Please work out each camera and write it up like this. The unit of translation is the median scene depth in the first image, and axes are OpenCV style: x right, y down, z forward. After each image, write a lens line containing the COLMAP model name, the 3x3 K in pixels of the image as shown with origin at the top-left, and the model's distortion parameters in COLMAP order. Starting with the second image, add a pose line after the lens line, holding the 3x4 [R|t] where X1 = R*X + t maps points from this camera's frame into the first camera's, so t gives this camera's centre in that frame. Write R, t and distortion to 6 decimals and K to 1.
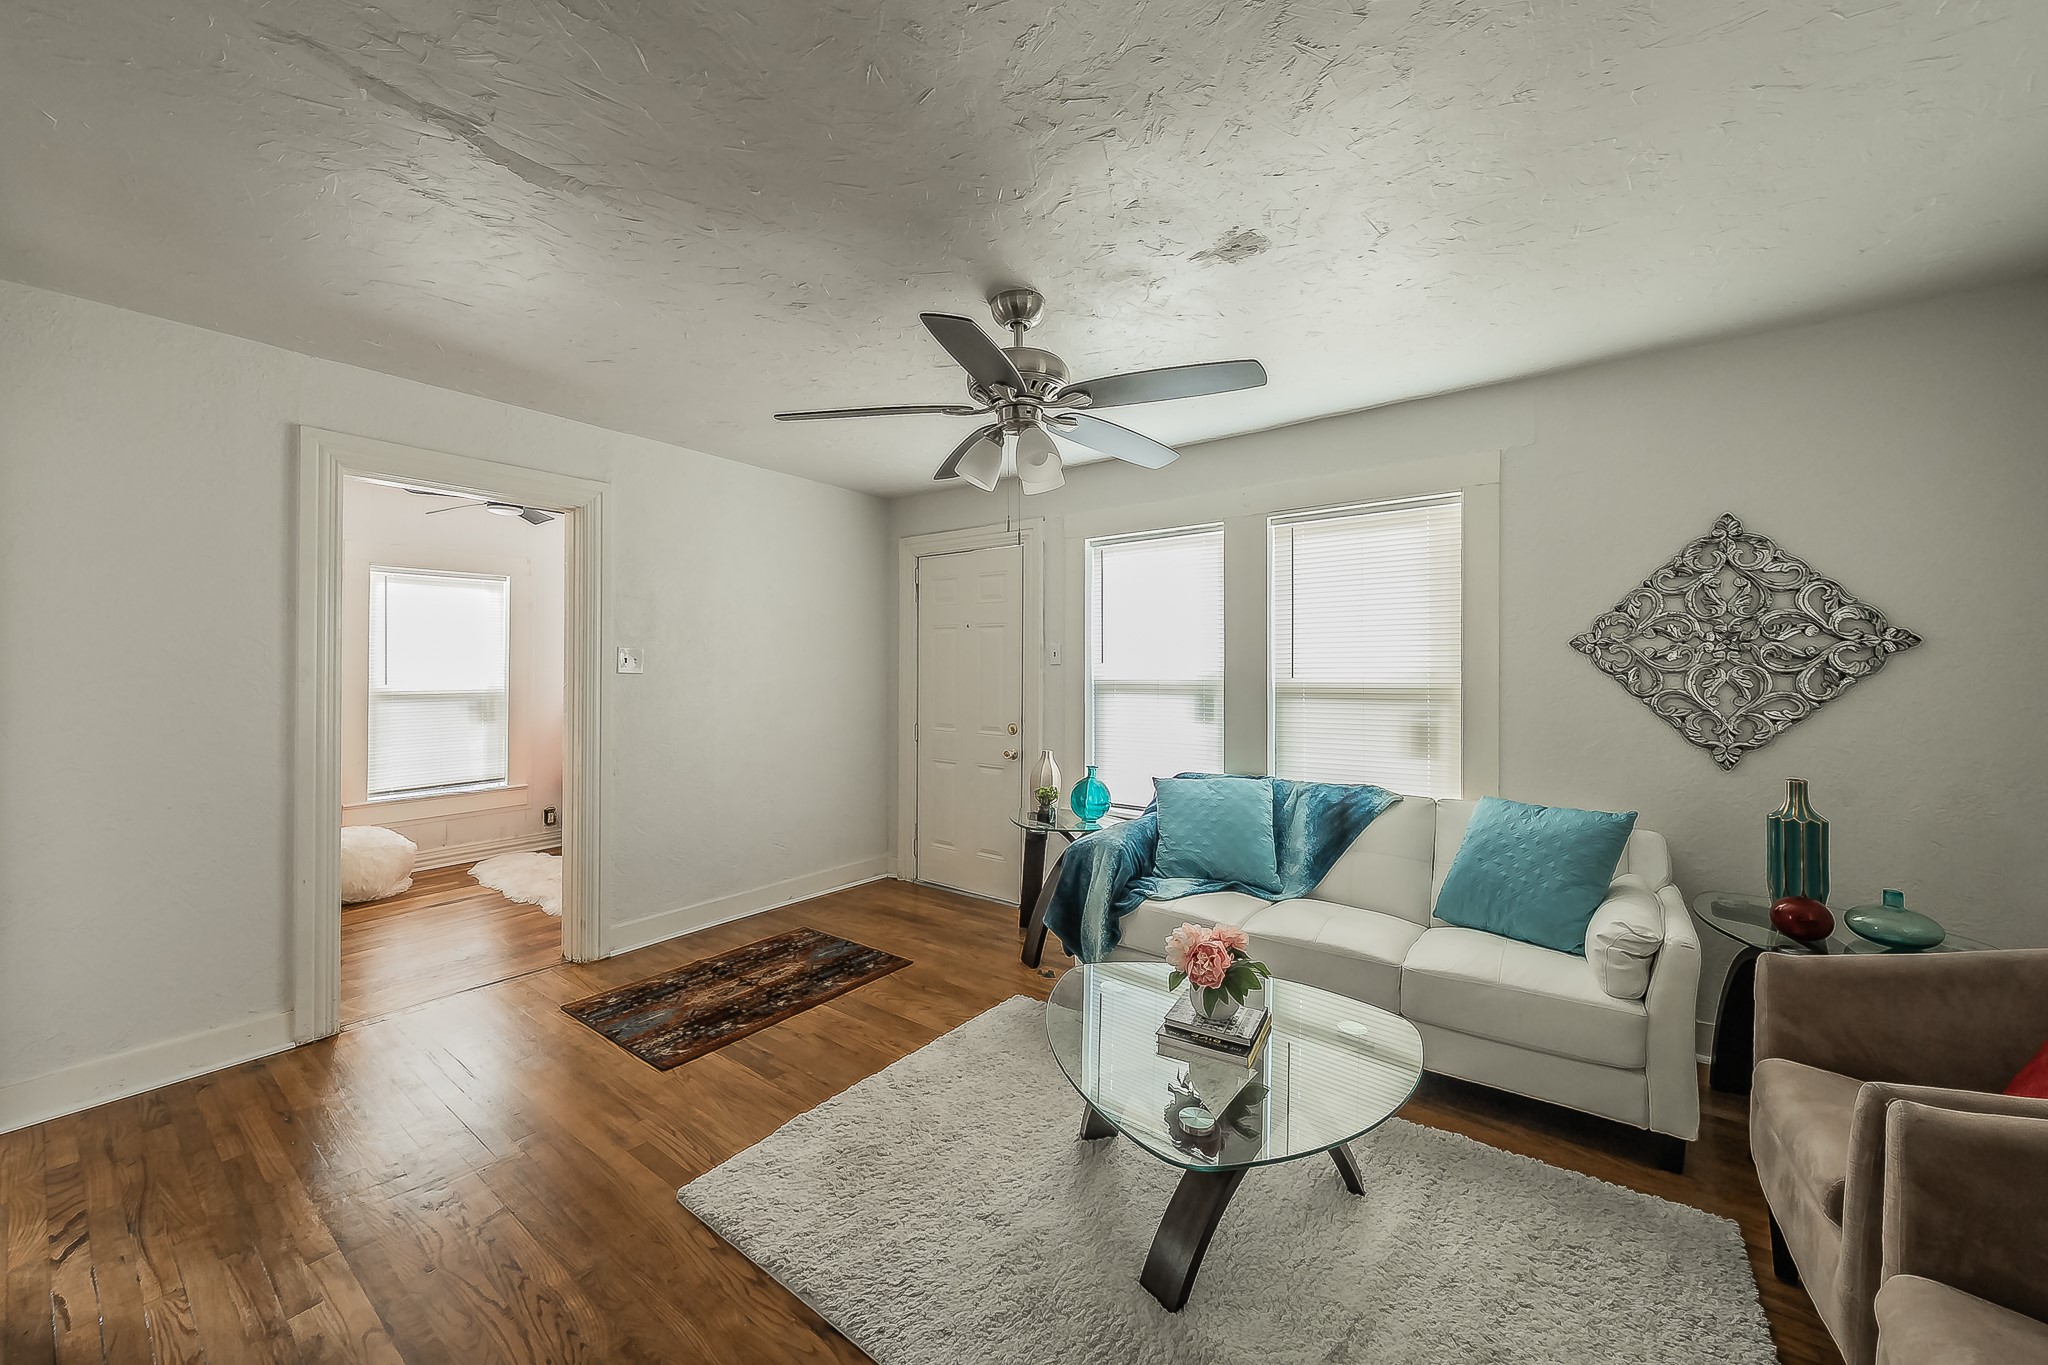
lens RADIAL K [[770.9, 0, 1000.9], [0, 770.9, 667.1], [0, 0, 1]] dist [-0.000365, 0.000046]
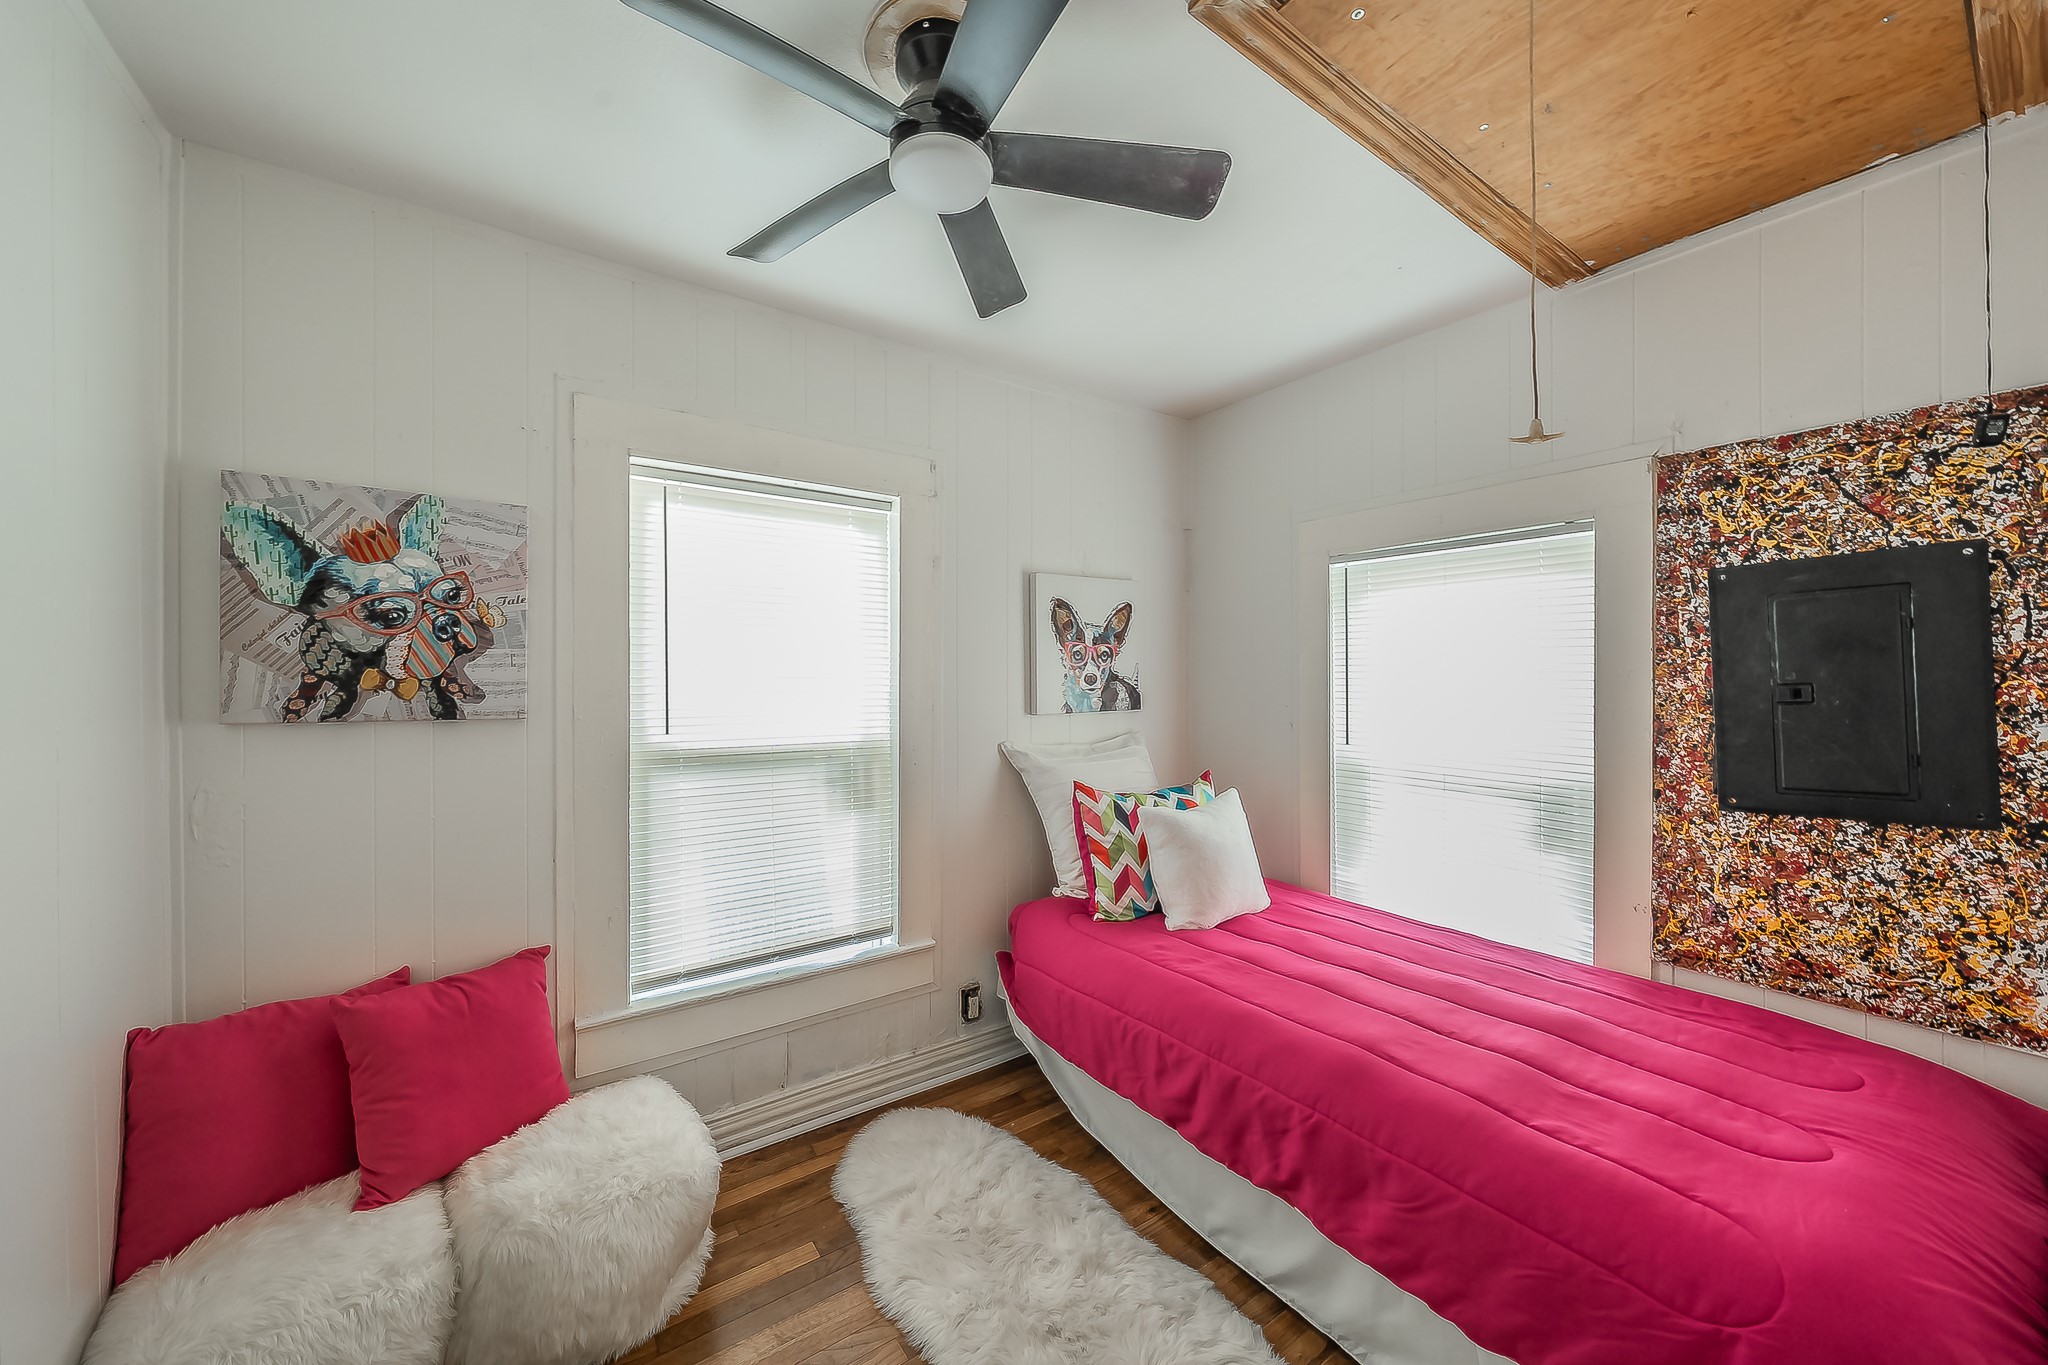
lens RADIAL K [[732.8, 0, 1019.9], [0, 732.8, 678.5], [0, 0, 1]] dist [-0.000250, 0.000004]
pose [[0.950470, -0.011884, -0.310590, -0.707485], [0.009287, 0.999908, -0.009839, -0.004427], [0.310679, 0.006467, 0.950493, 0.987602]]
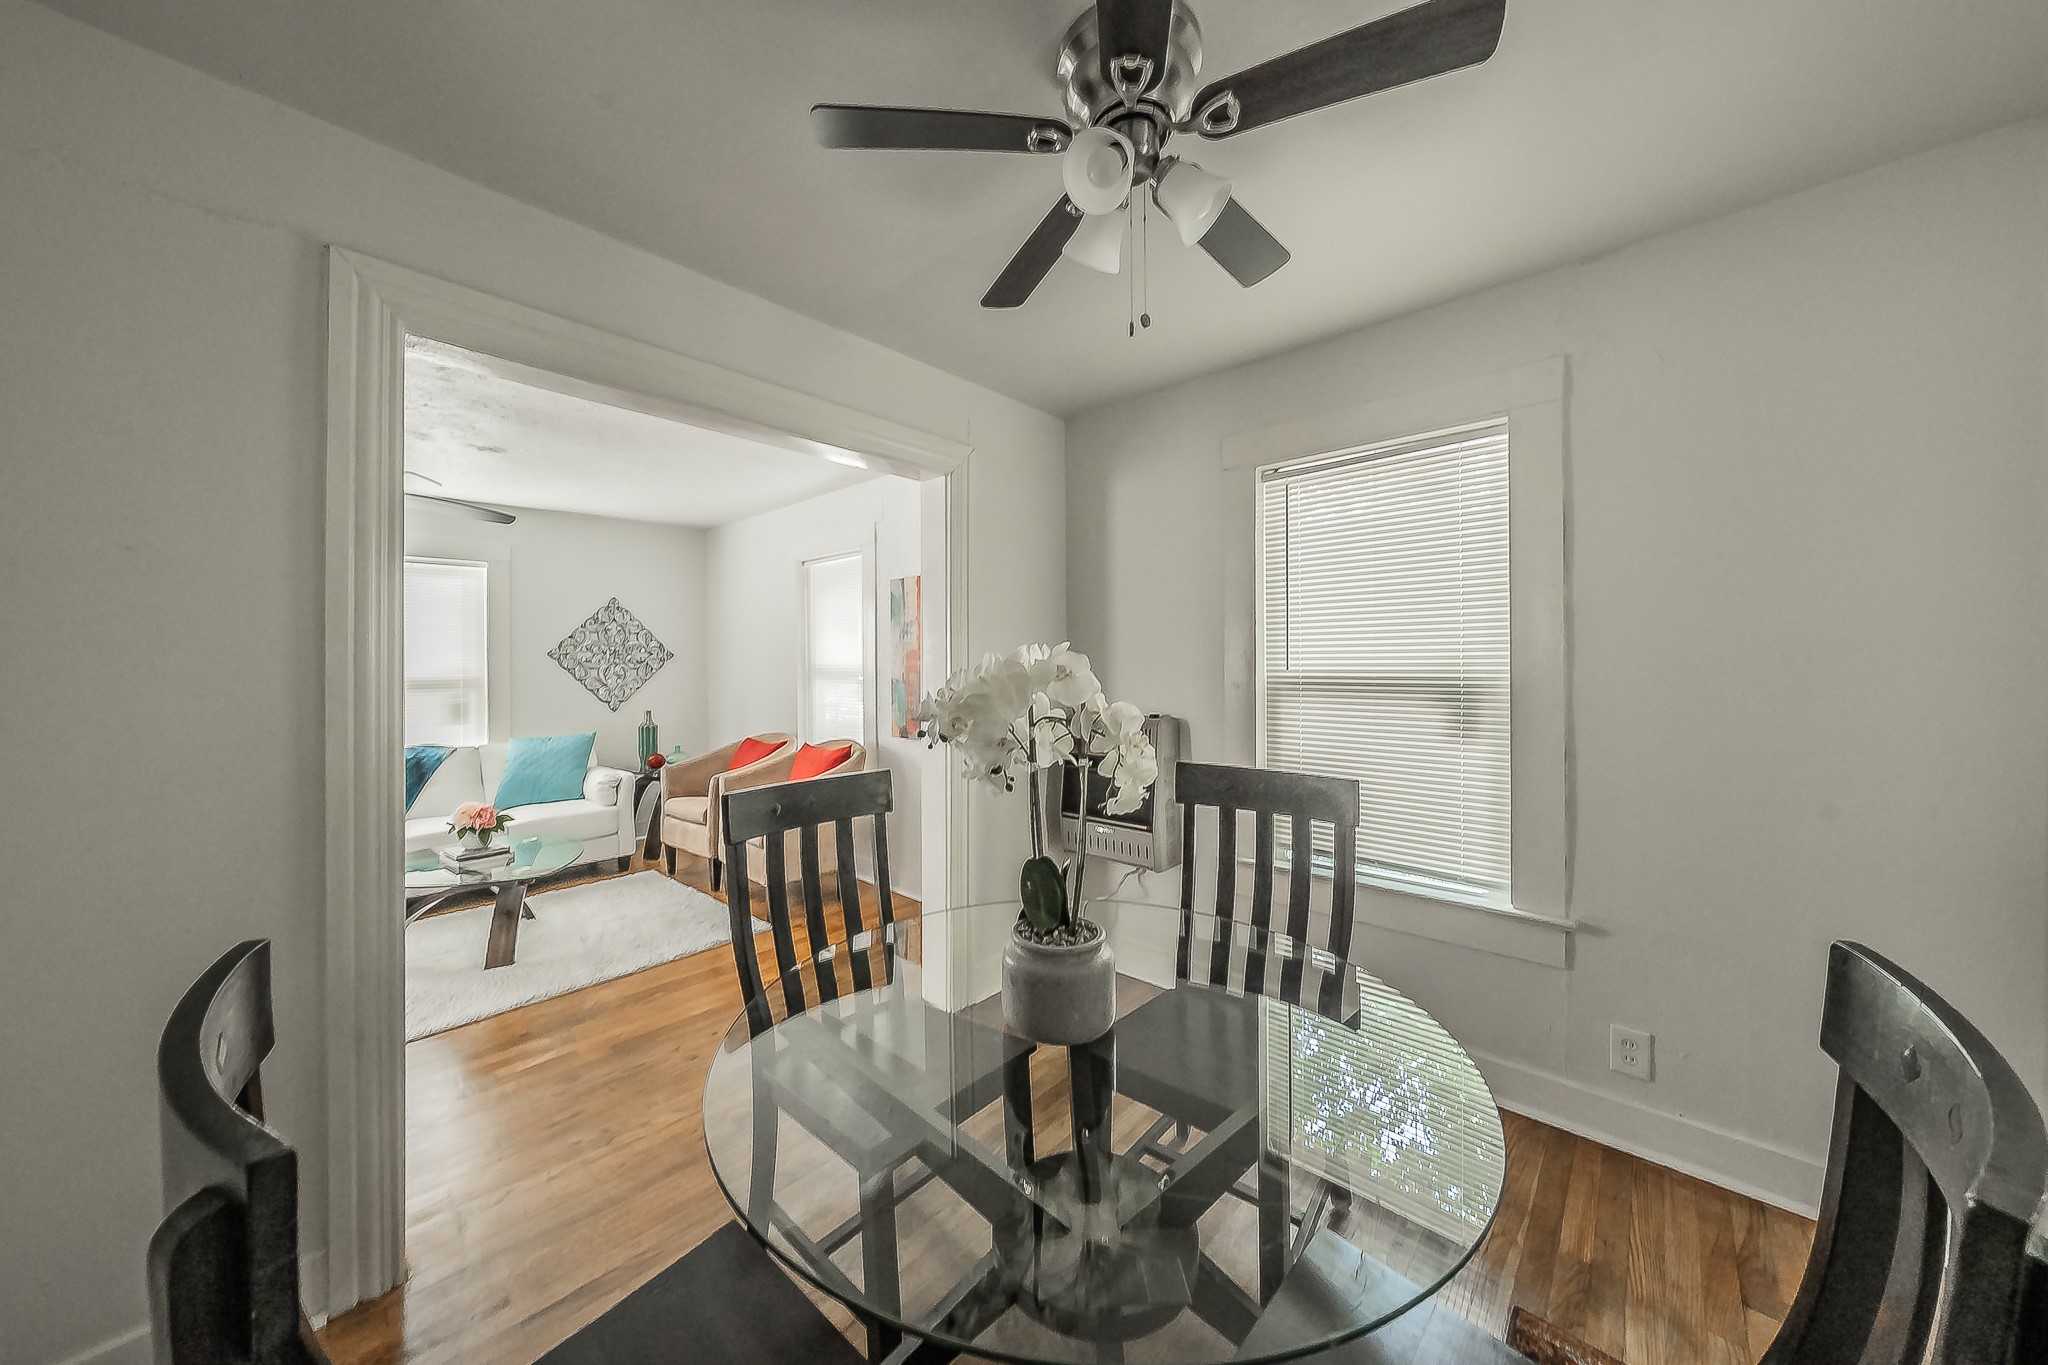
lens RADIAL K [[696.3, 0, 1021.9], [0, 696.3, 669.5], [0, 0, 1]] dist [0.000343, 0.000025]
pose [[0.090003, -0.004008, 0.995933, -0.760152], [0.007980, 0.999963, 0.003303, 0.010289], [-0.995909, 0.007651, 0.090032, -0.283803]]
